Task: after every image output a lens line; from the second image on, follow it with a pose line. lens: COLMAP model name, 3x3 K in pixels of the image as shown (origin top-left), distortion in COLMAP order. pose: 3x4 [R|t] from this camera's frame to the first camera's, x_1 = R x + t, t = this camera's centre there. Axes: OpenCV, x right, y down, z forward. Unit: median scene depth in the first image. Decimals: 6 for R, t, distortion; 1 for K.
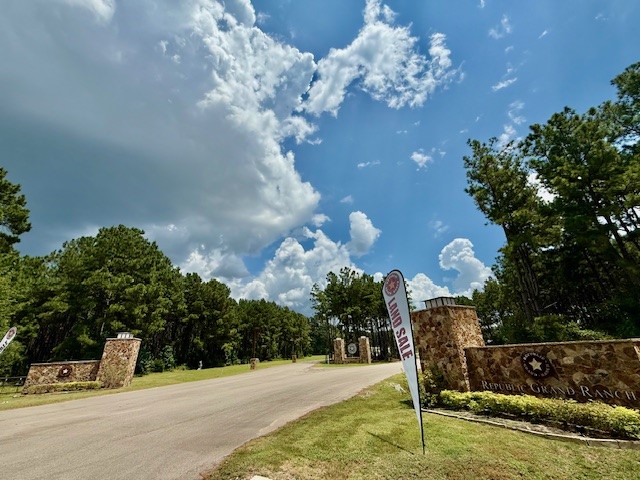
lens RADIAL K [[255.4, 0, 319.1], [0, 255.4, 240.8], [0, 0, 1]] dist [0.000242, -0.000011]
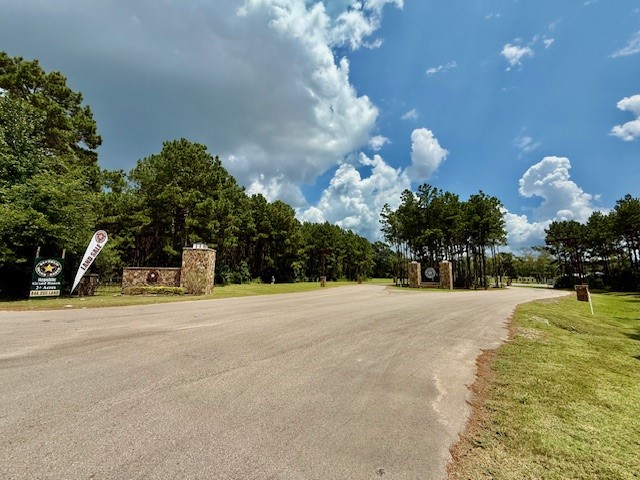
lens RADIAL K [[254.9, 0, 317.4], [0, 254.9, 241.8], [0, 0, 1]] dist [-0.003144, -0.000415]
pose [[0.974469, 0.026559, -0.222947, -0.070258], [0.036586, 0.960924, 0.274385, 0.066209], [0.221522, -0.275537, 0.935418, 0.124401]]
